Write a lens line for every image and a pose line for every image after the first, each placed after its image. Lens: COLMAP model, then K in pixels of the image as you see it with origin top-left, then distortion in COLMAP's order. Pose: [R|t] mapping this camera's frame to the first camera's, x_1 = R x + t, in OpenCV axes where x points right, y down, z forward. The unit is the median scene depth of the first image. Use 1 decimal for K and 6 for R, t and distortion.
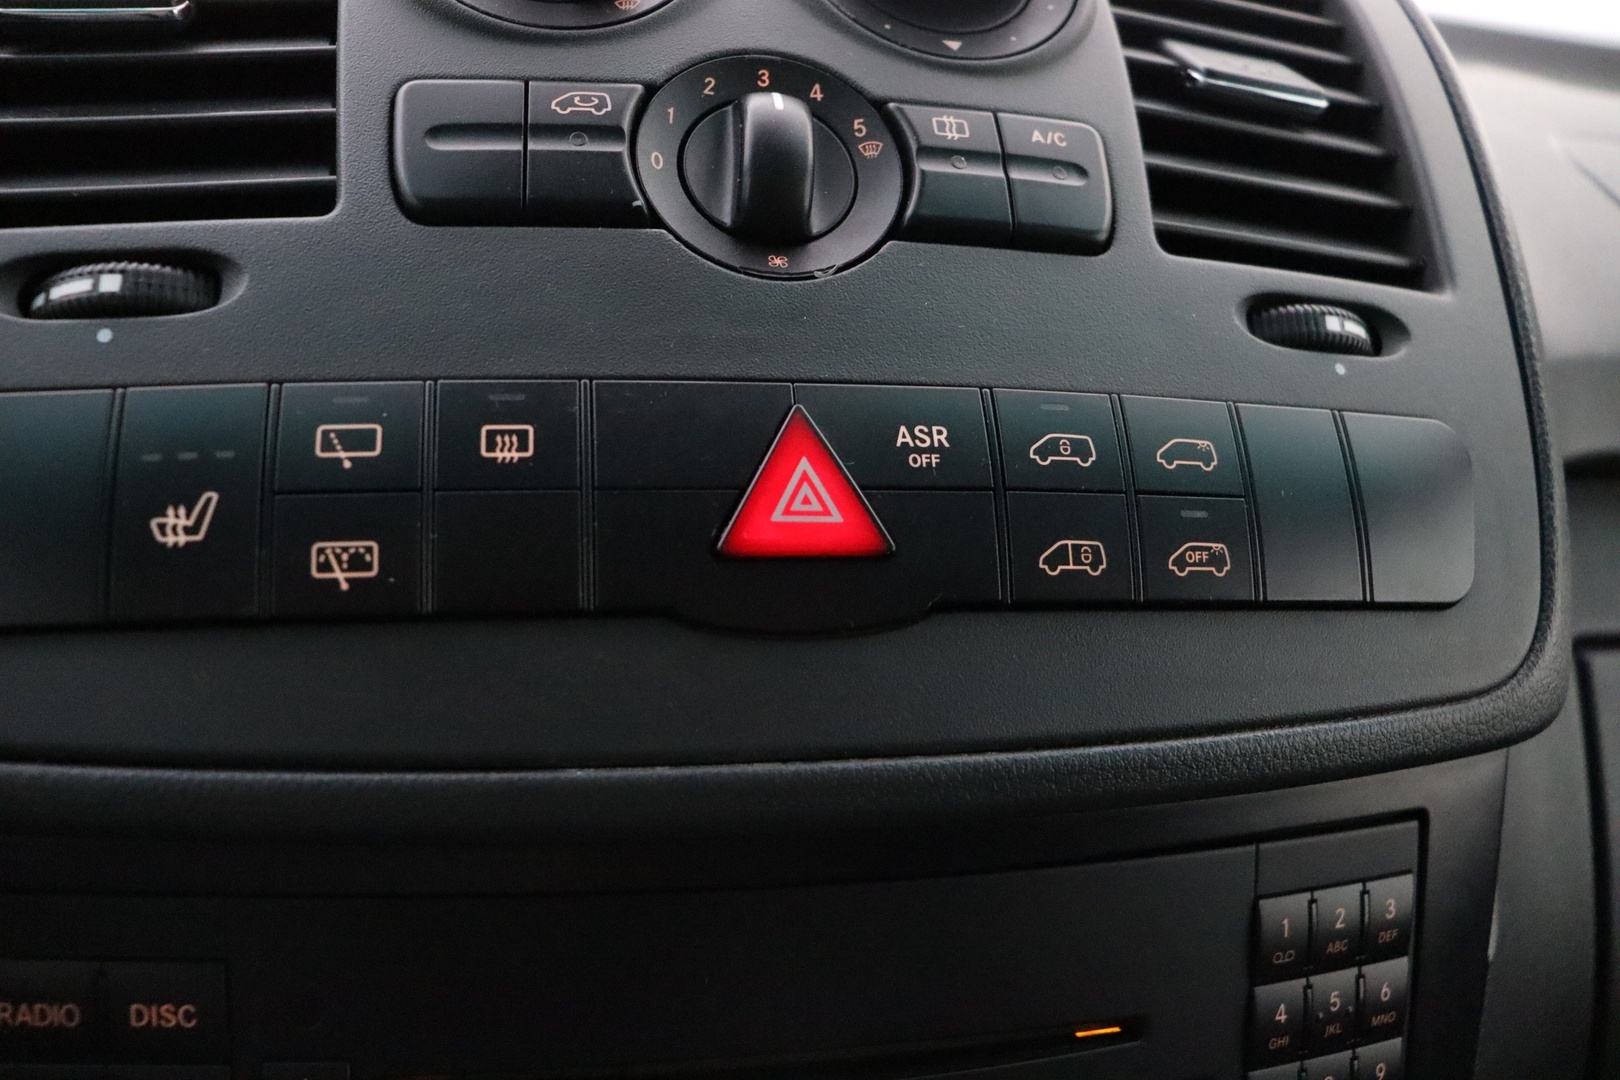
lens RADIAL K [[1389.5, 0, 810.0], [0, 1389.5, 540.0], [0, 0, 1]] dist [-0.168344, 0.111731]
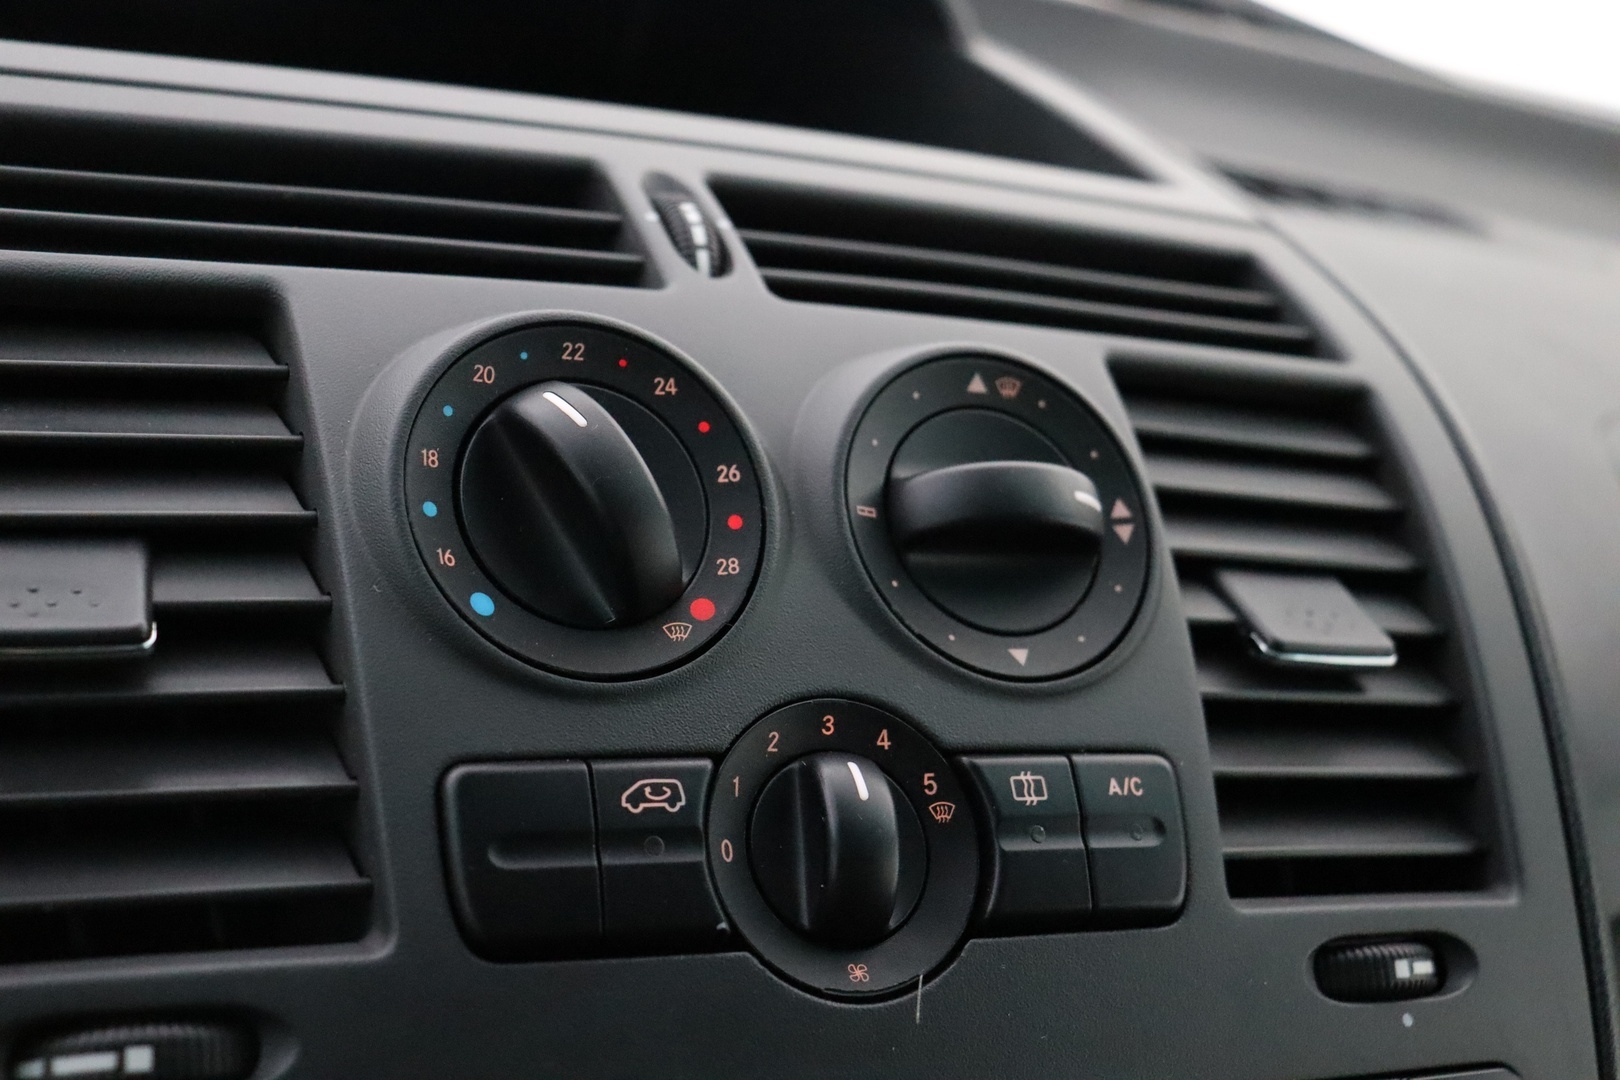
lens RADIAL K [[2194.2, 0, 810.0], [0, 2194.2, 540.0], [0, 0, 1]] dist [-0.013552, 0.061854]
pose [[0.977355, 0.039122, 0.207957, -0.348533], [-0.042495, 0.999027, 0.011776, -0.476592], [-0.207294, -0.020346, 0.978067, -0.393429]]
